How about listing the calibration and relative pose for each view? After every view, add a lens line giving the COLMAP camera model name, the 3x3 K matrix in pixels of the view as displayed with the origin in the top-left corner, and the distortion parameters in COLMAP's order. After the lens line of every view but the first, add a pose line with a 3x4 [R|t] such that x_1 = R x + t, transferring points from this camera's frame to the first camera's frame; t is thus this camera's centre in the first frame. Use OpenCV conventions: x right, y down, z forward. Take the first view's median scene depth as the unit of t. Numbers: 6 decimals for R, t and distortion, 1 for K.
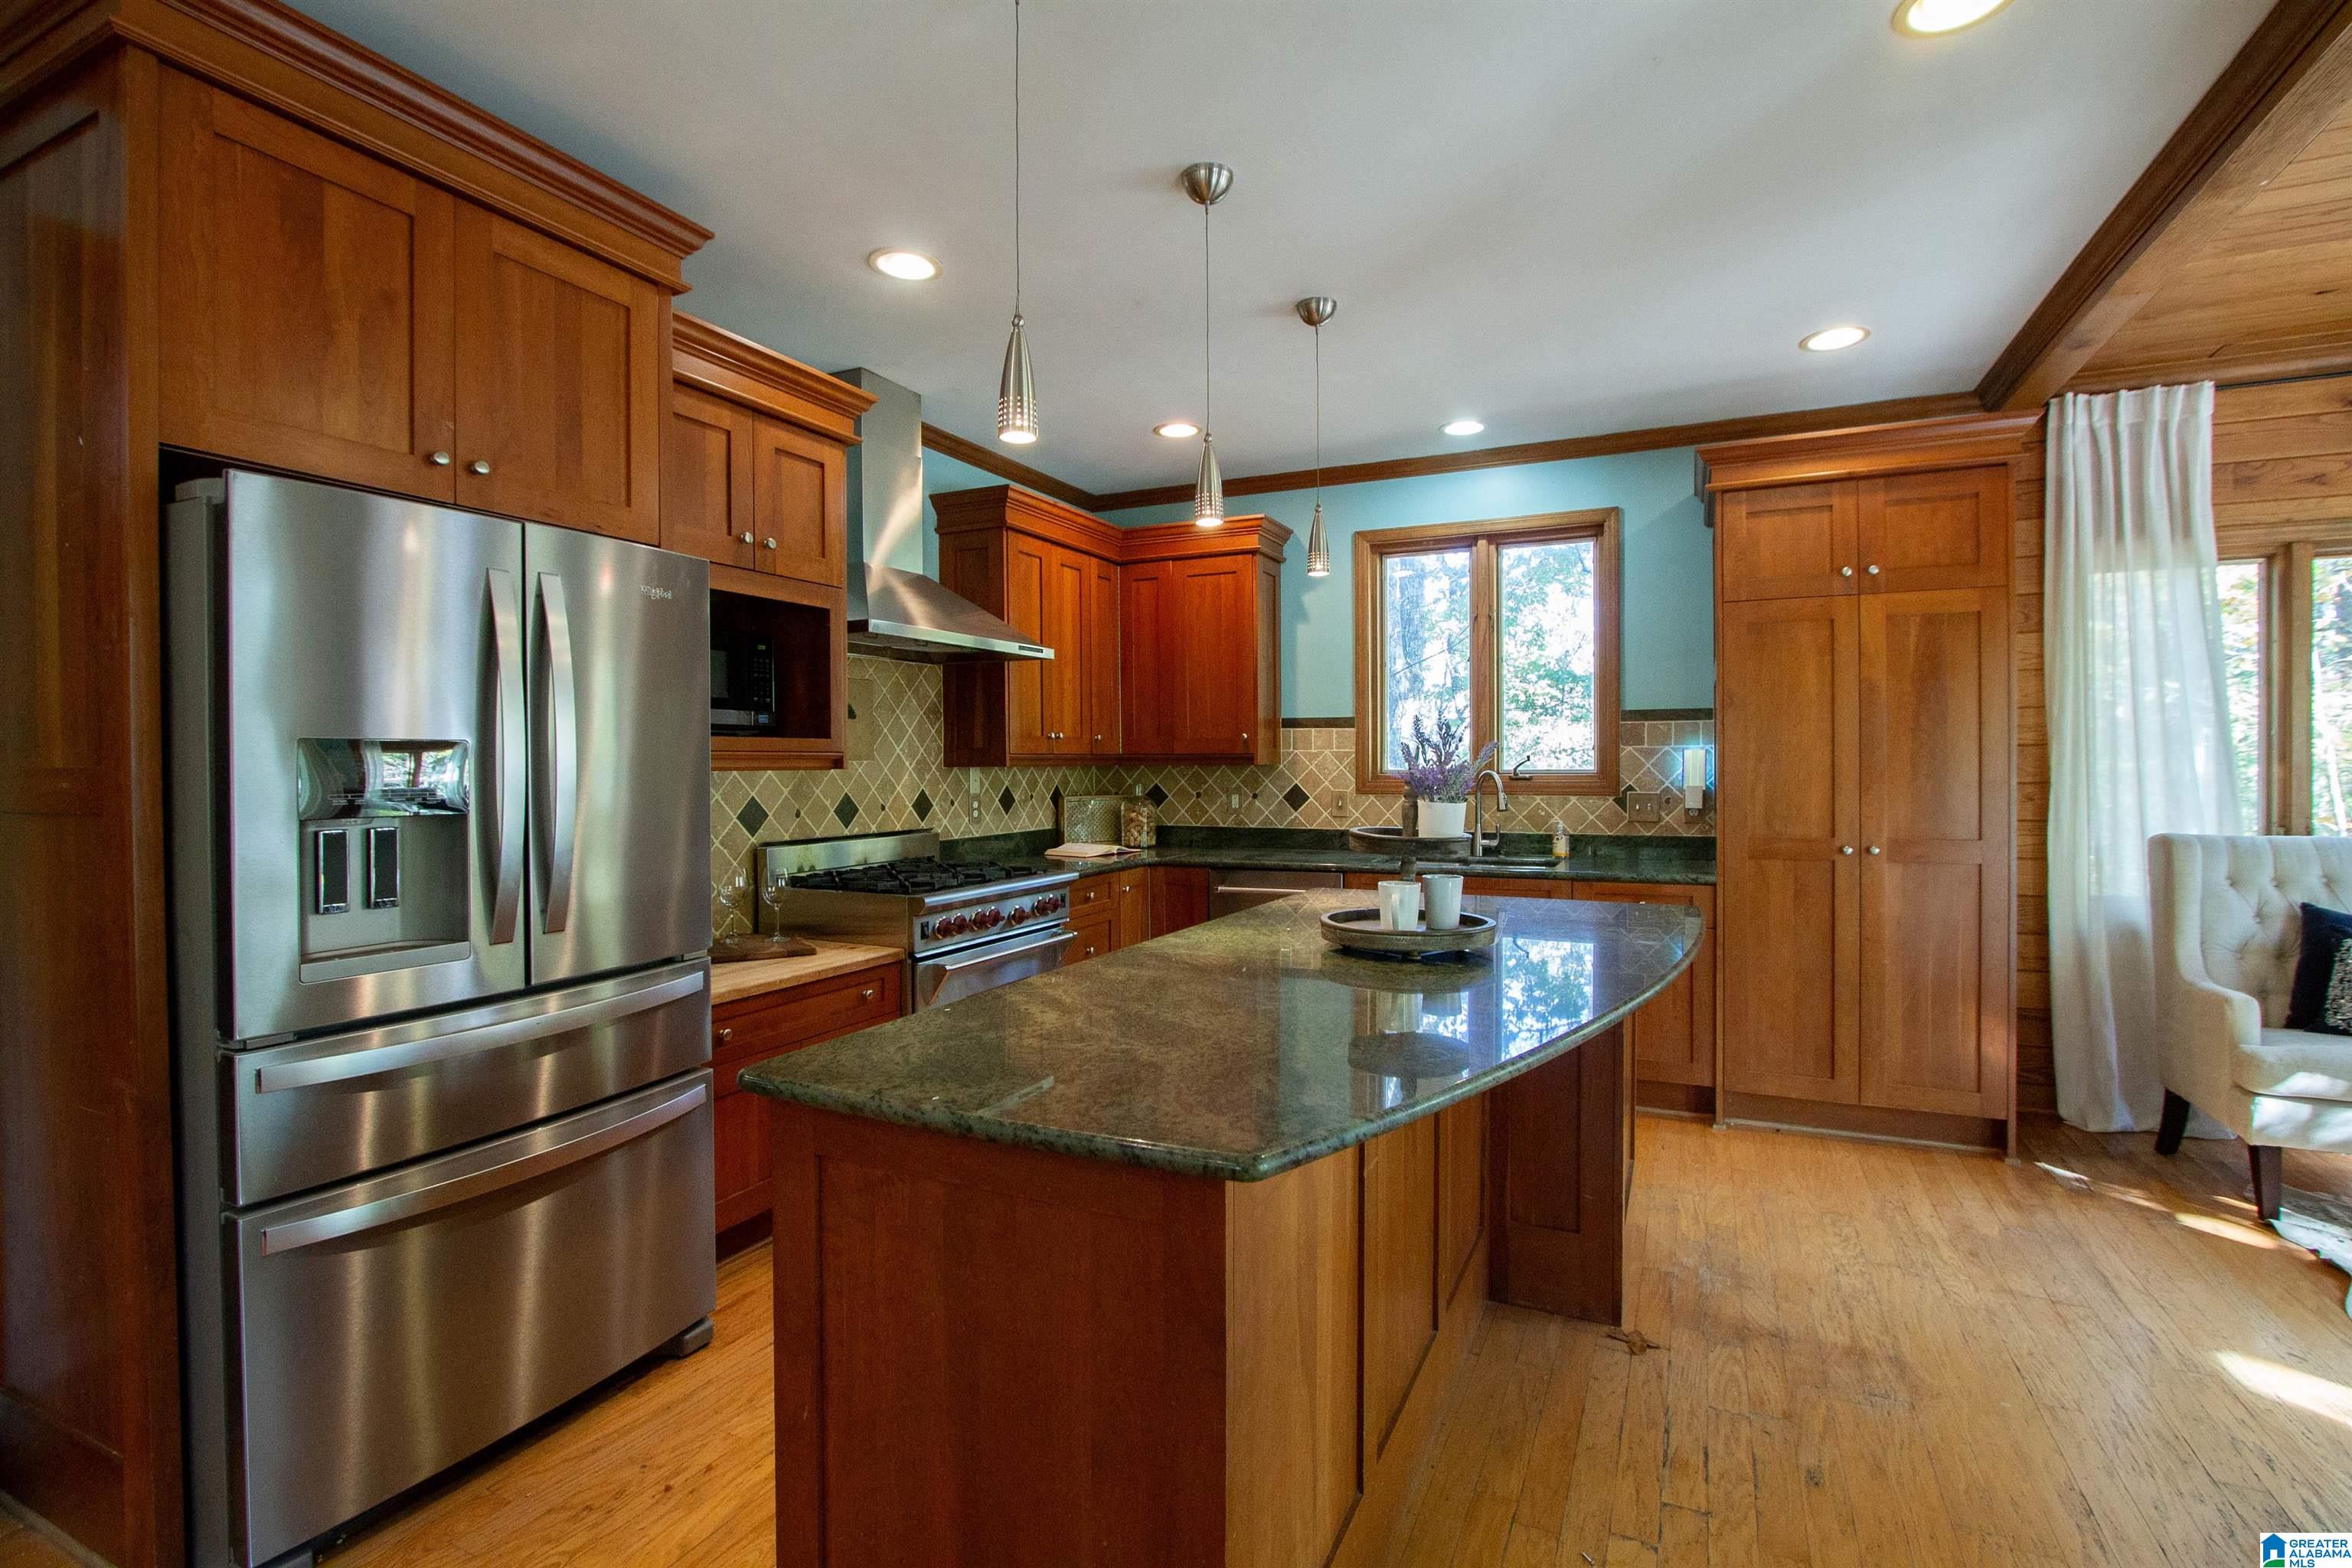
lens RADIAL K [[1100.1, 0, 1166.9], [0, 1100.1, 774.9], [0, 0, 1]] dist [-0.023338, 0.006663]
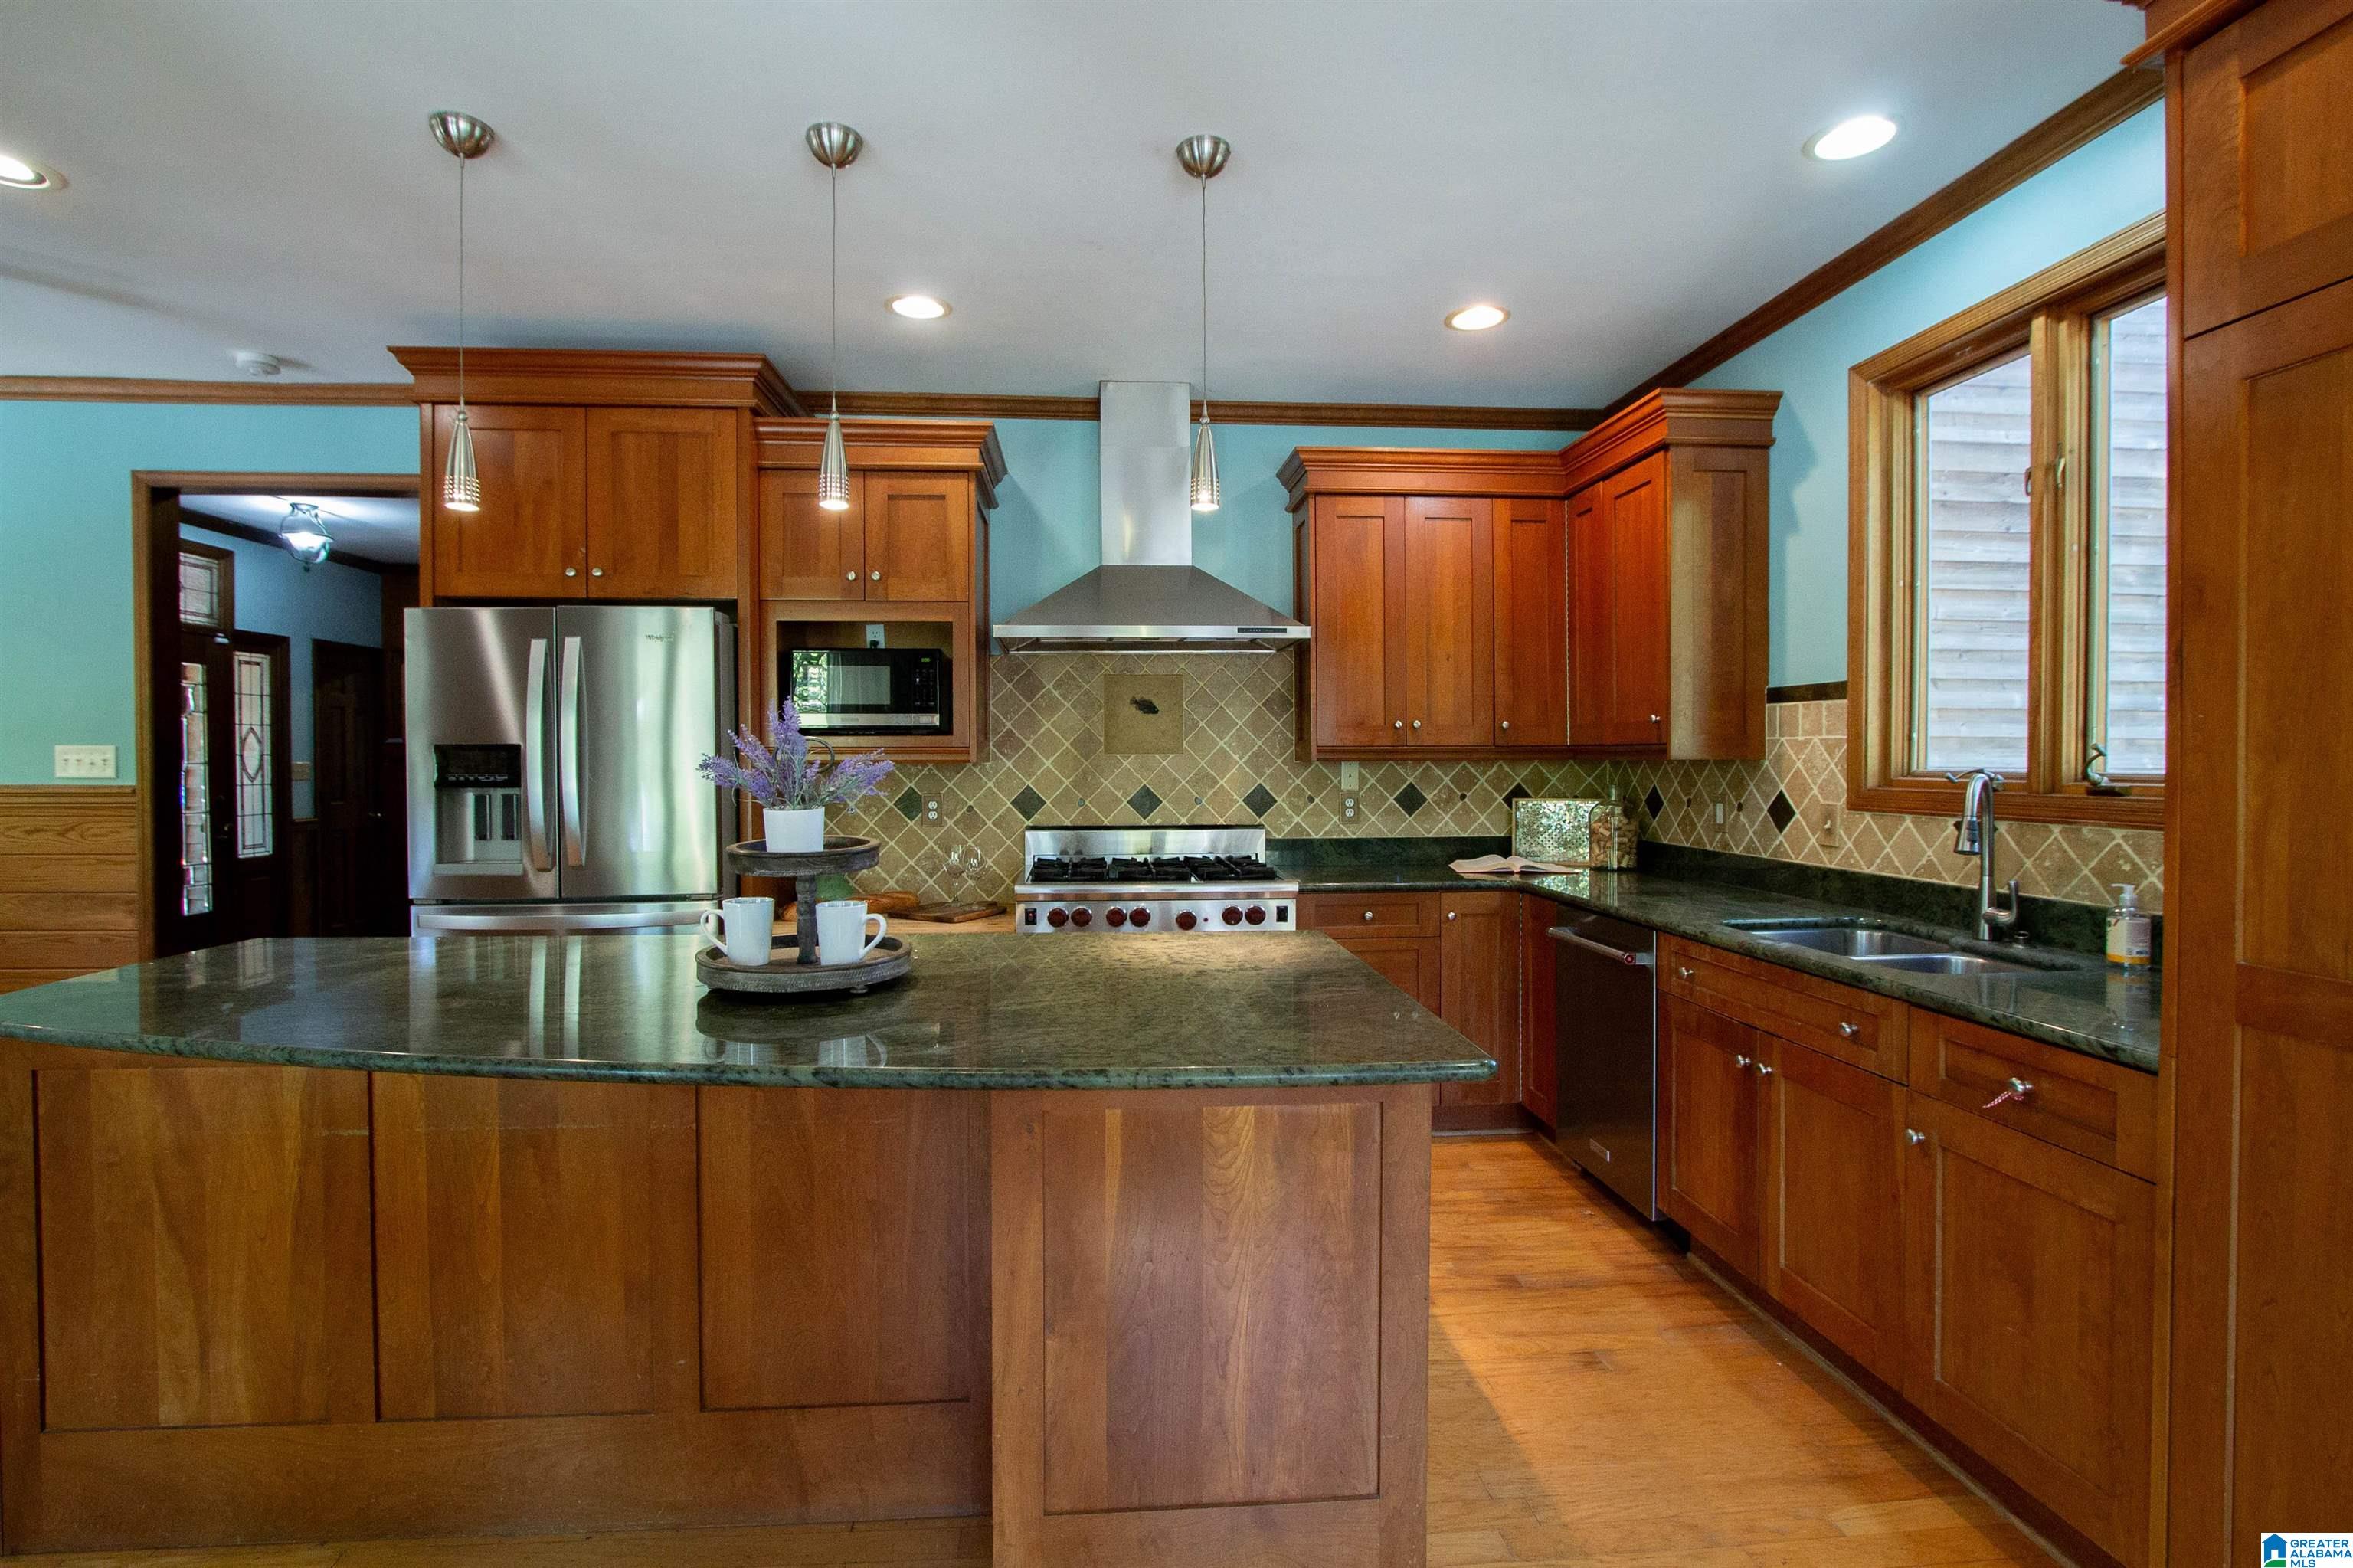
lens RADIAL K [[1100.6, 0, 1167.4], [0, 1100.6, 774.8], [0, 0, 1]] dist [-0.023338, 0.006663]
pose [[0.505670, 0.016442, -0.862570, 0.529296], [-0.009882, 0.999863, 0.013265, -0.006218], [0.862670, 0.001816, 0.505763, 0.409830]]
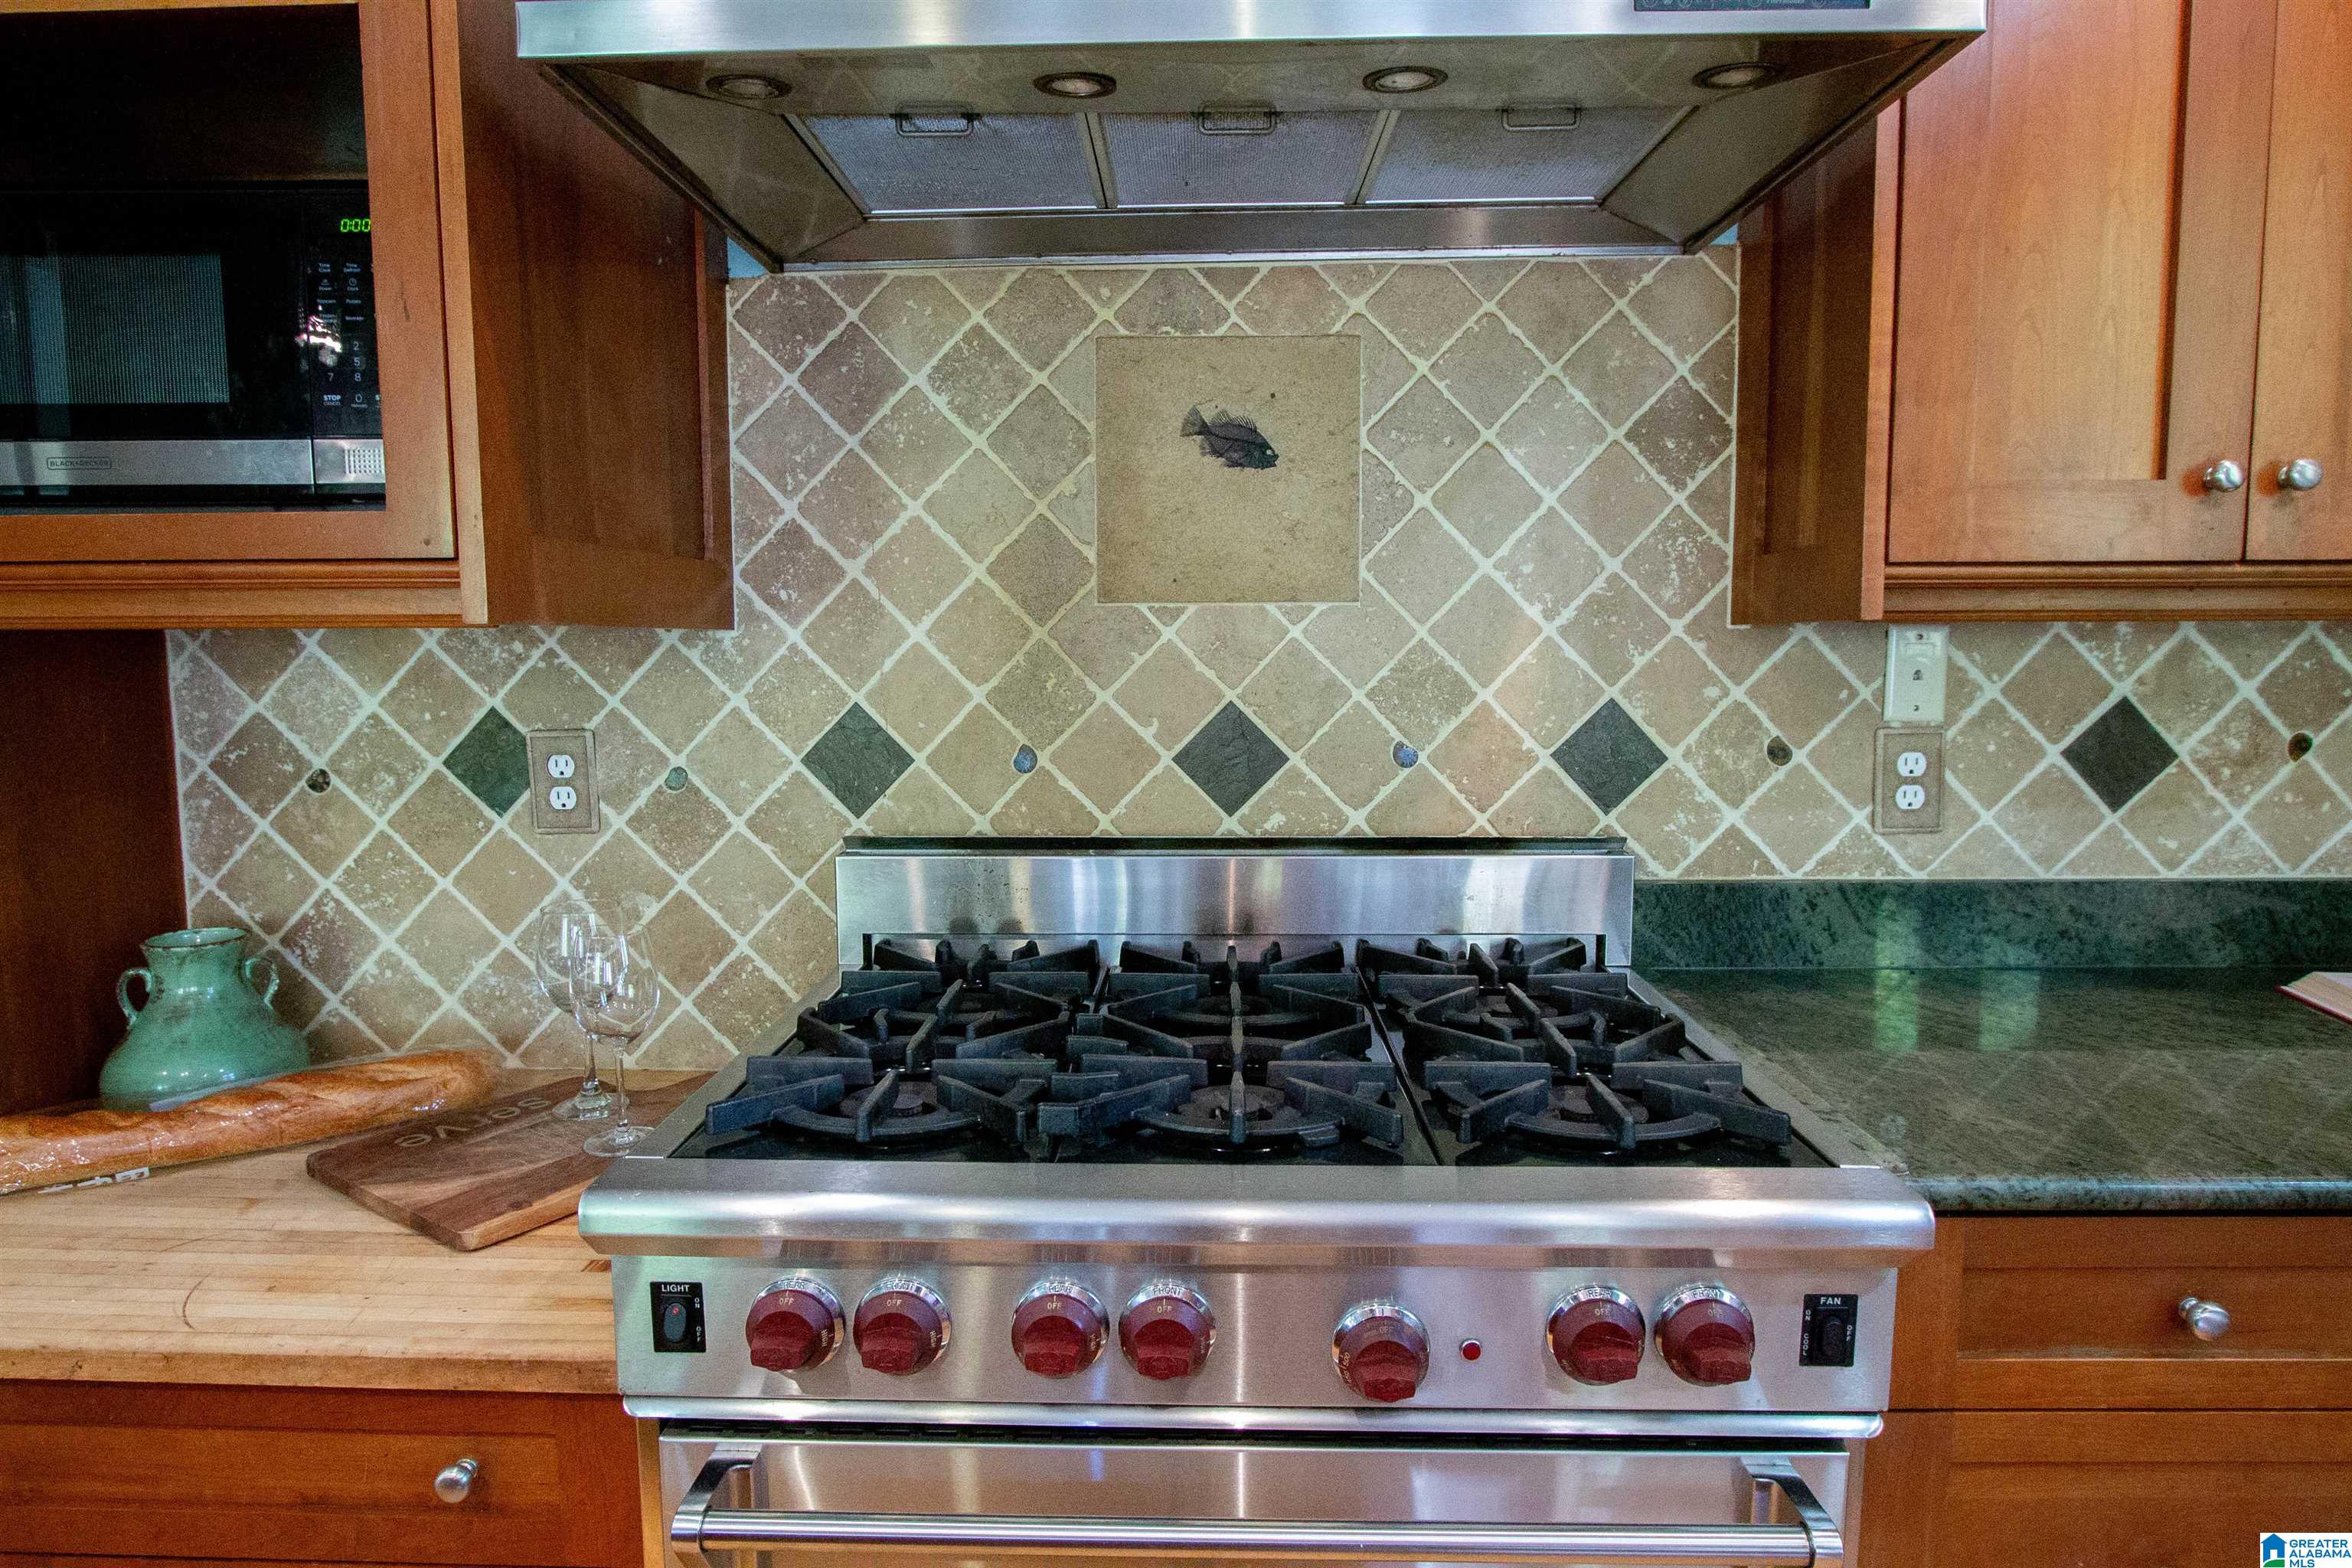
lens RADIAL K [[1328.7, 0, 1176.0], [0, 1328.7, 784.0], [0, 0, 1]] dist [-0.007612, -0.000832]
pose [[0.415074, 0.101718, -0.904084, 0.047844], [-0.008926, 0.994138, 0.107752, -0.001755], [0.909744, -0.036655, 0.413549, 0.694241]]
